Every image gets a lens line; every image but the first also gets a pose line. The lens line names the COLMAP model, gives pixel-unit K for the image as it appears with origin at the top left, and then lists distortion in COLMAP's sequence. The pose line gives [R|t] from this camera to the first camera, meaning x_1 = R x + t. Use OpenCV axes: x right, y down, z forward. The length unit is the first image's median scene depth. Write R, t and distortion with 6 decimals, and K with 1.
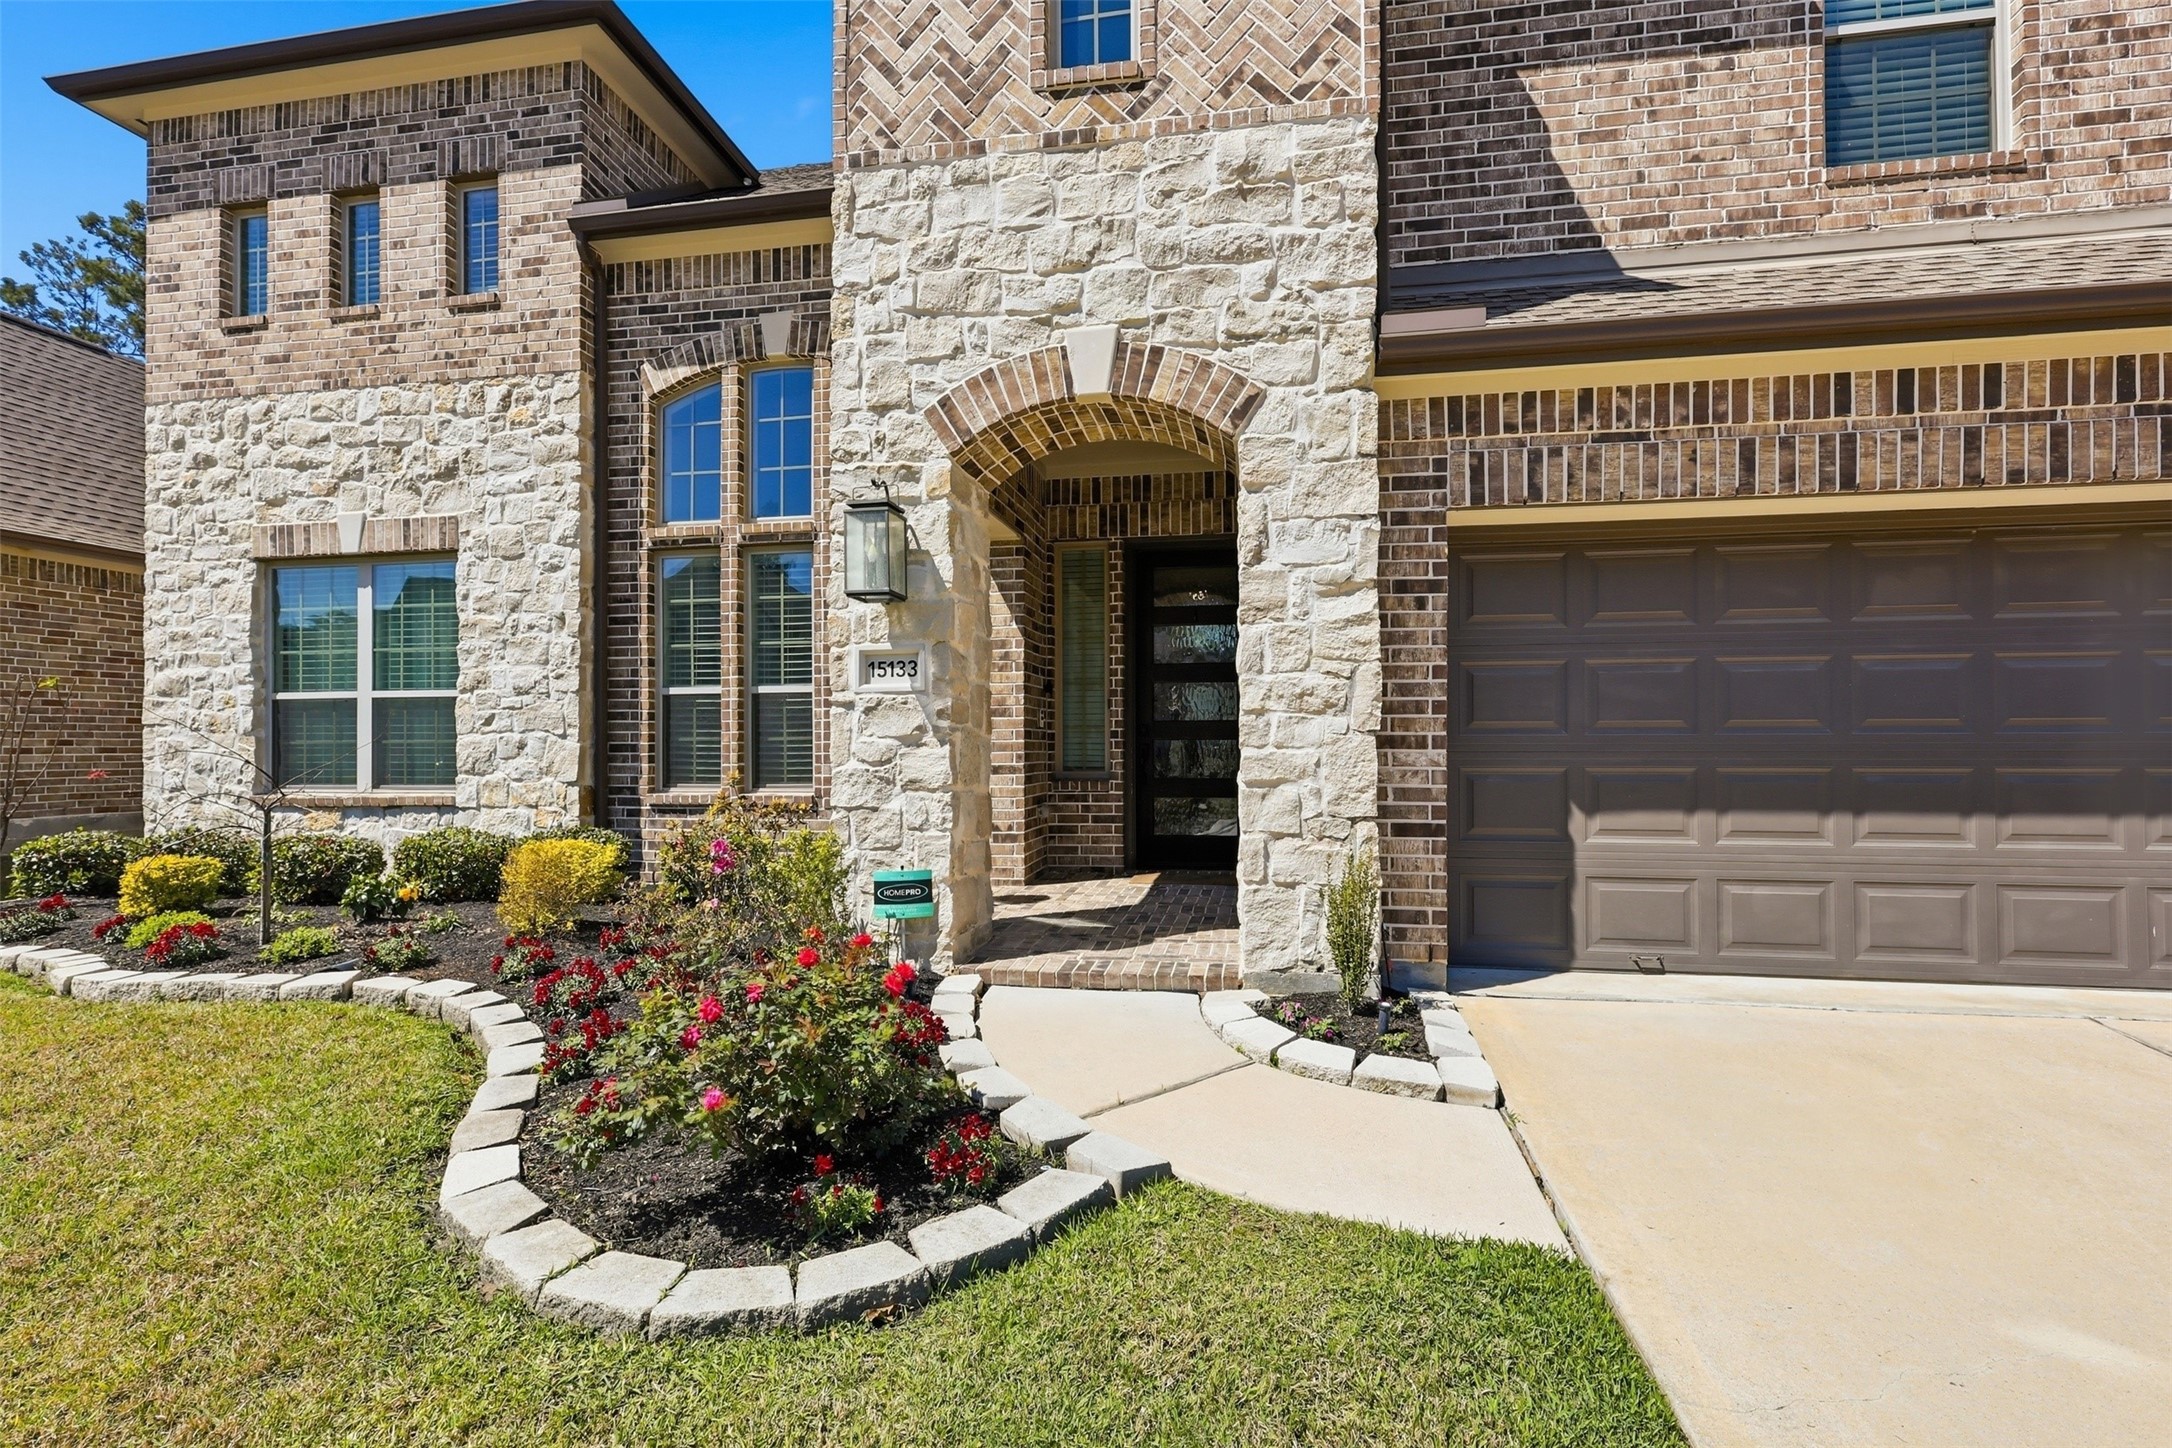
lens RADIAL K [[989.1, 0, 1078.5], [0, 989.1, 742.0], [0, 0, 1]] dist [-0.002756, 0.001323]
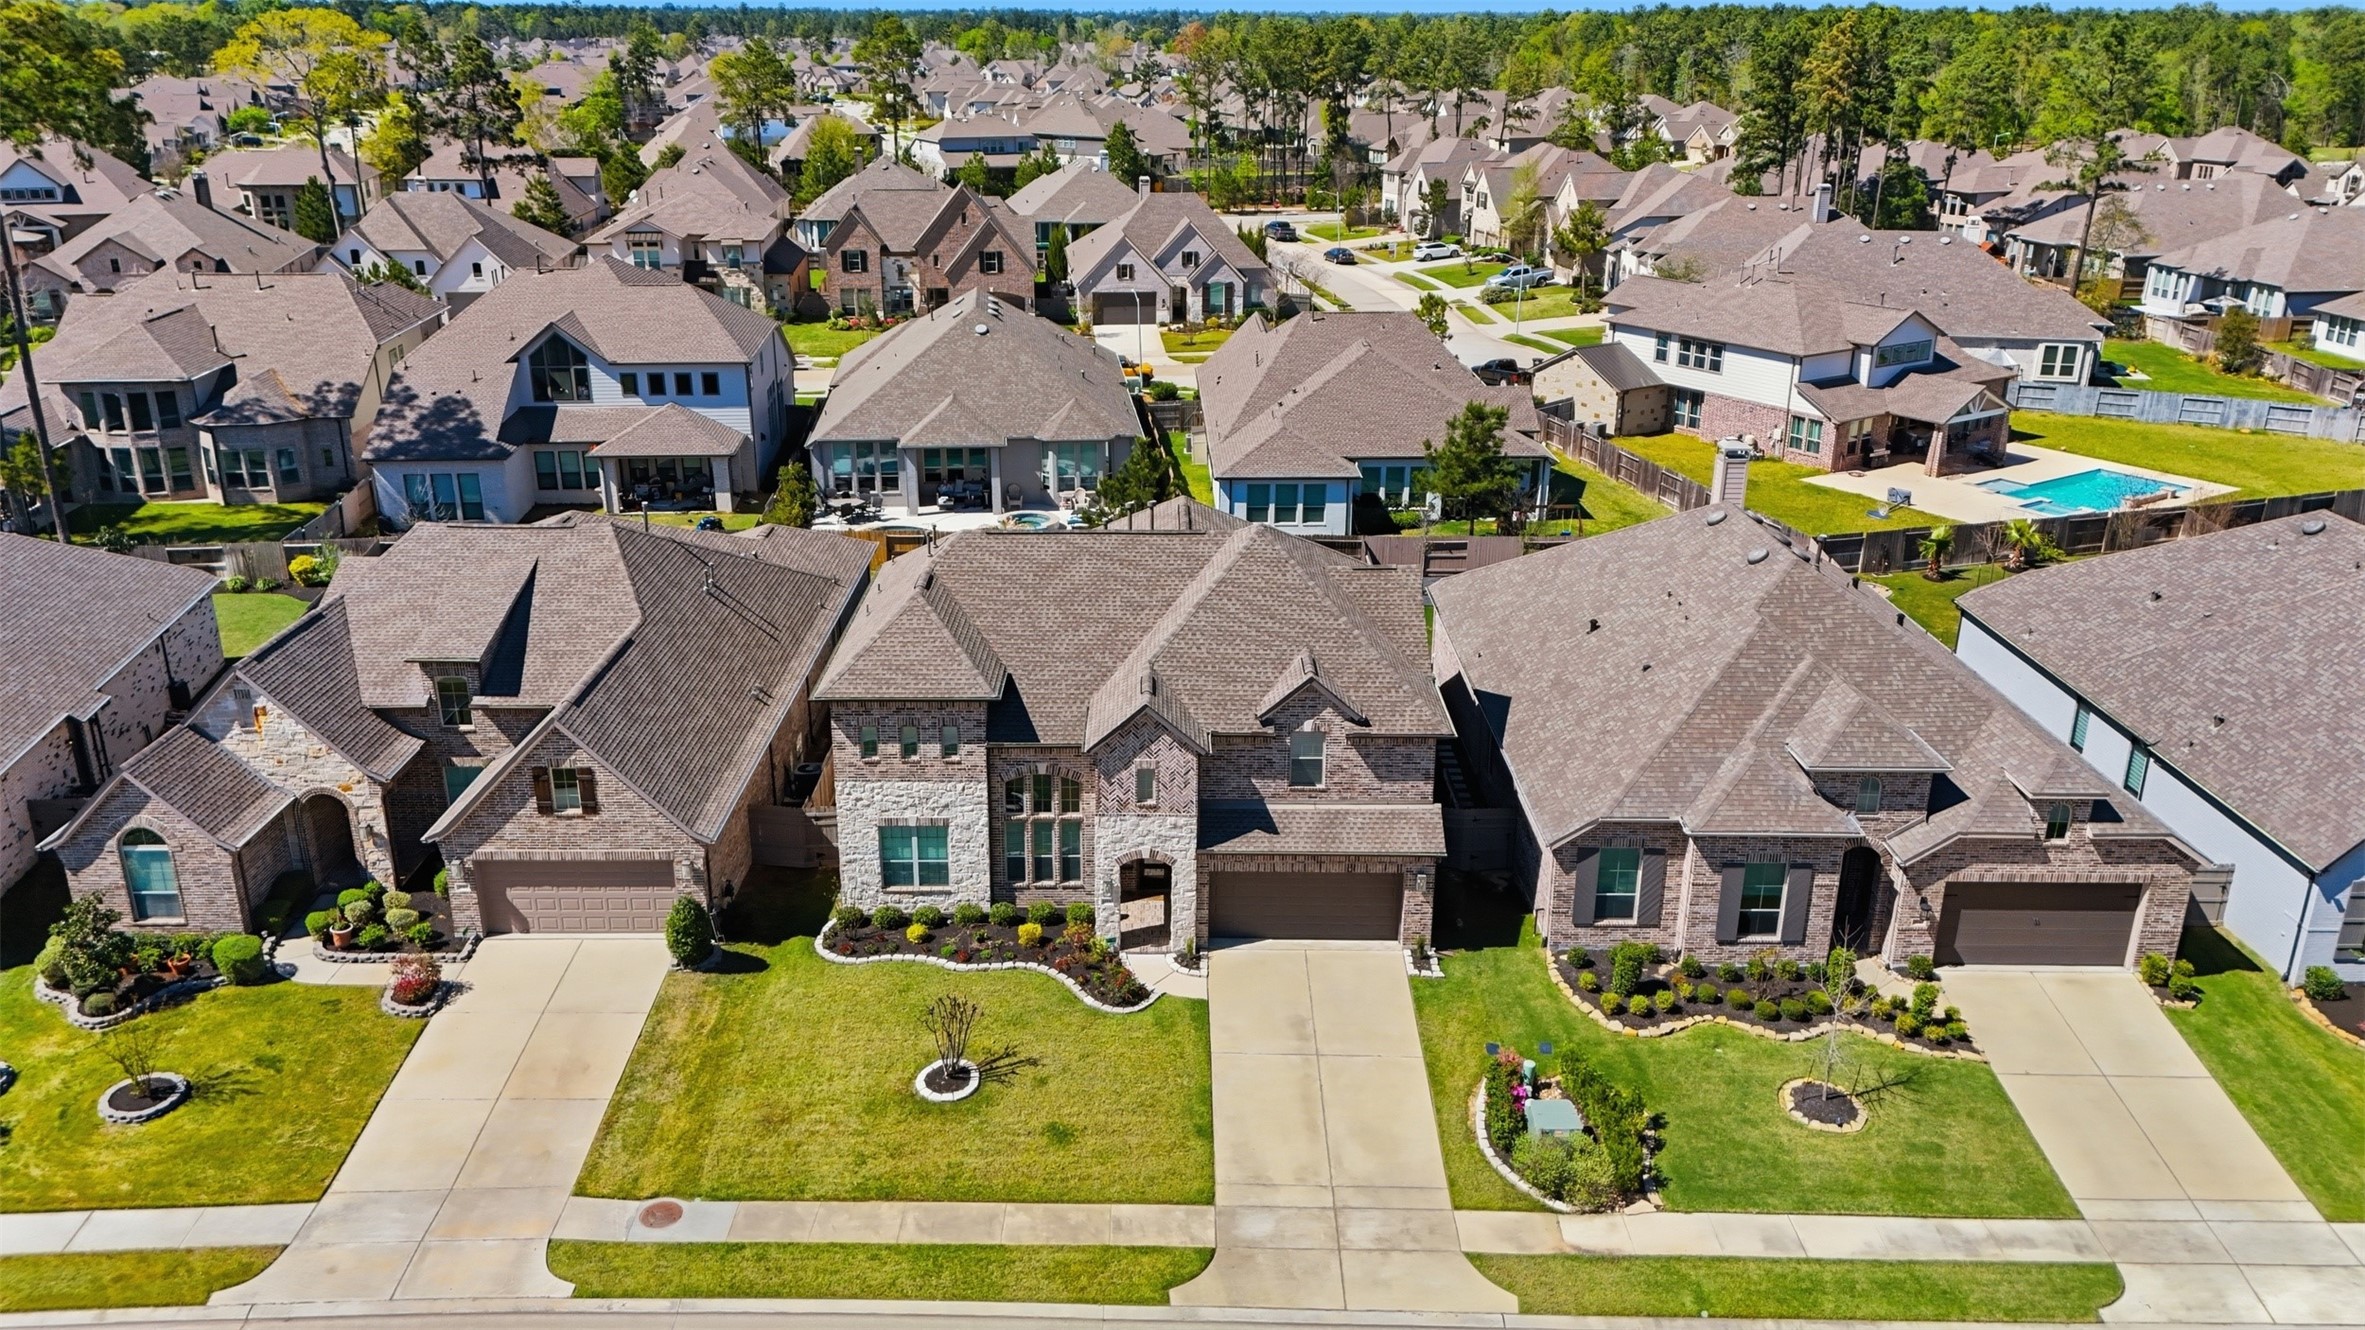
lens RADIAL K [[1736.2, 0, 1139.0], [0, 1736.2, 660.9], [0, 0, 1]] dist [0.089638, -0.000073]
pose [[0.986887, -0.060244, 0.149750, -1.167489], [0.002756, 0.933893, 0.357542, -4.010952], [-0.161391, -0.352441, 0.921813, -6.227856]]
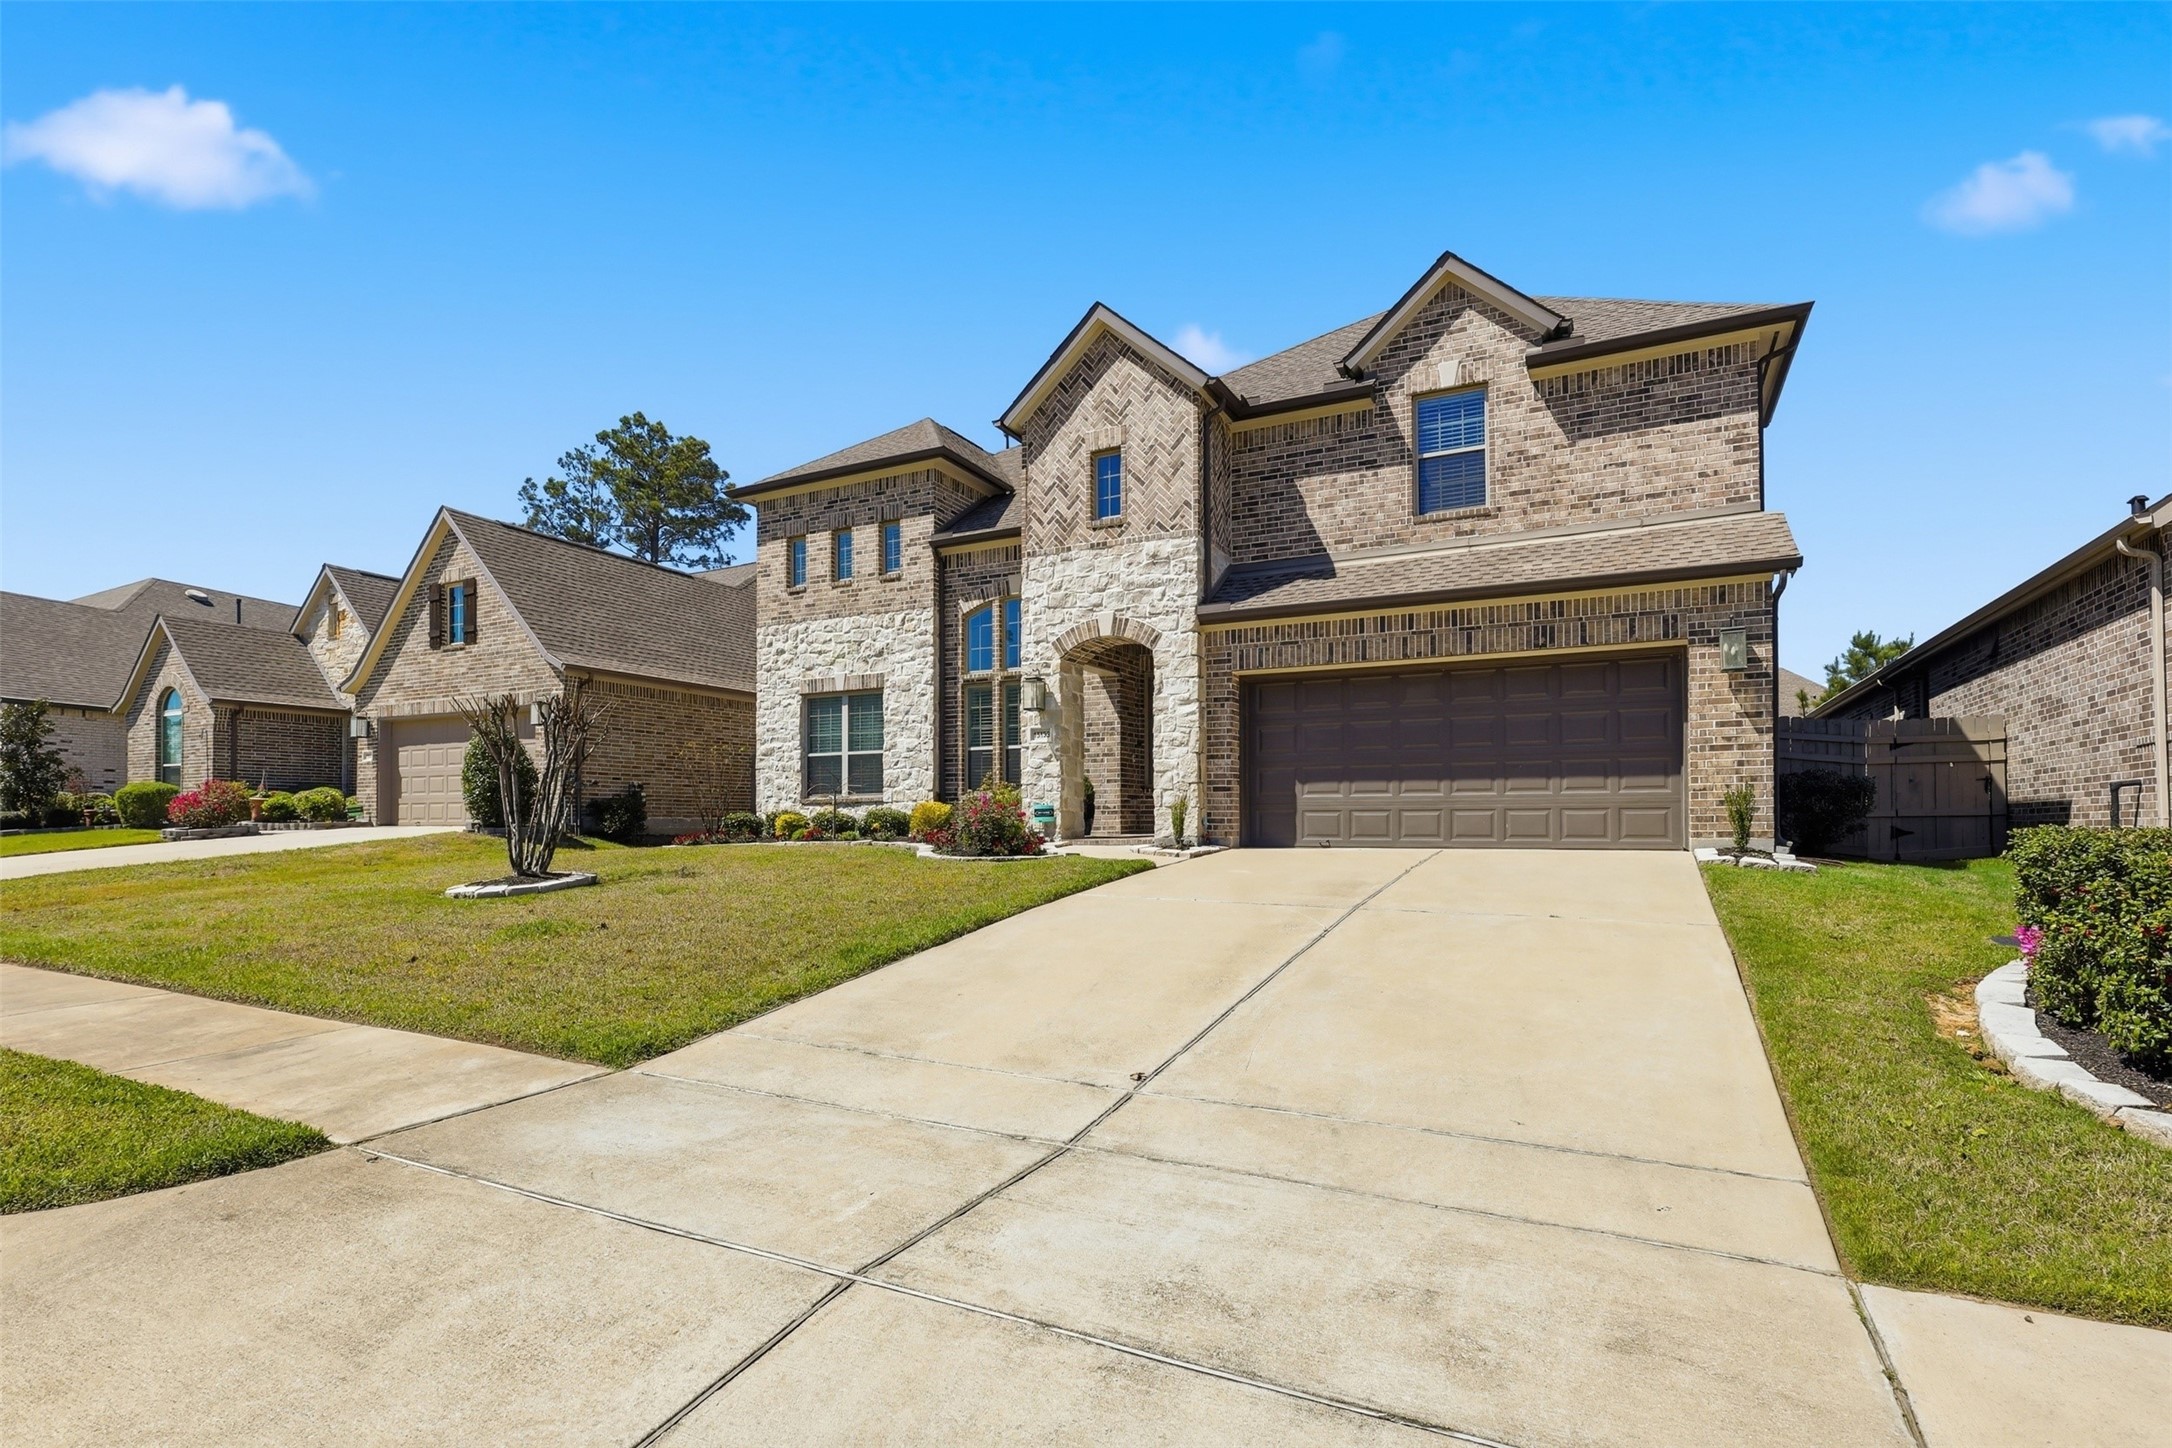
lens RADIAL K [[1036.3, 0, 1087.8], [0, 1036.3, 827.2], [0, 0, 1]] dist [0.001295, 0.000125]
pose [[0.957616, 0.001553, -0.288042, 0.686535], [0.000552, 0.999974, 0.007224, 0.146807], [0.288046, -0.007077, 0.957590, -1.557003]]
